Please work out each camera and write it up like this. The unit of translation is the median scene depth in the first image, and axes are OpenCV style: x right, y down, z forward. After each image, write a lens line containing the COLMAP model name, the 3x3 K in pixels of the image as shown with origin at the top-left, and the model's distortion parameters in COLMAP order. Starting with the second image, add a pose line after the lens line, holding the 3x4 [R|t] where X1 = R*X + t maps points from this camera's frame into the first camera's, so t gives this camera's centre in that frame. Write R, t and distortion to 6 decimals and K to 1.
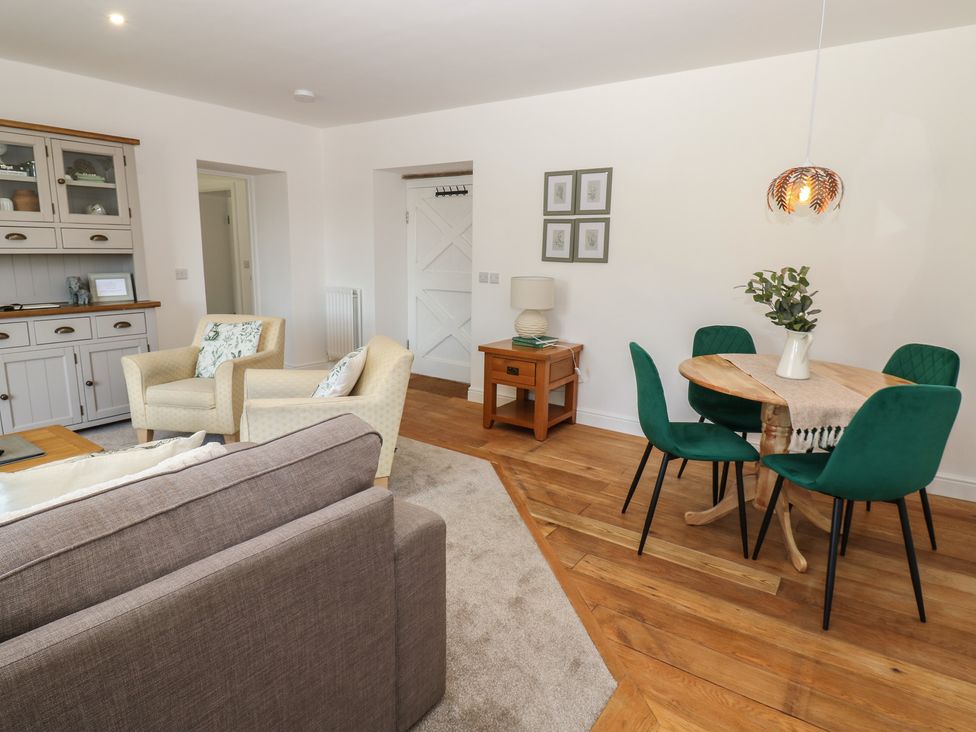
lens RADIAL K [[543.9, 0, 488.7], [0, 543.9, 353.0], [0, 0, 1]] dist [0.002536, -0.014477]
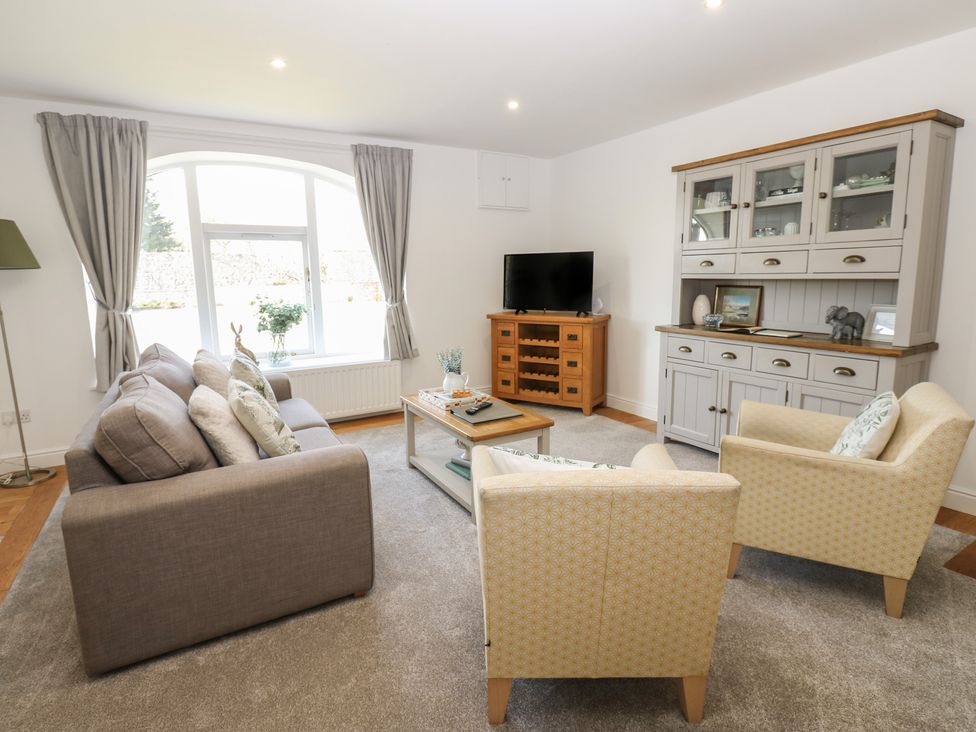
lens RADIAL K [[509.7, 0, 498.8], [0, 509.7, 355.1], [0, 0, 1]] dist [-0.000261, -0.013357]
pose [[-0.389596, 0.135506, -0.910963, 0.182394], [-0.159435, 0.964260, 0.211620, -0.159940], [0.907081, 0.227686, -0.354067, 0.868739]]
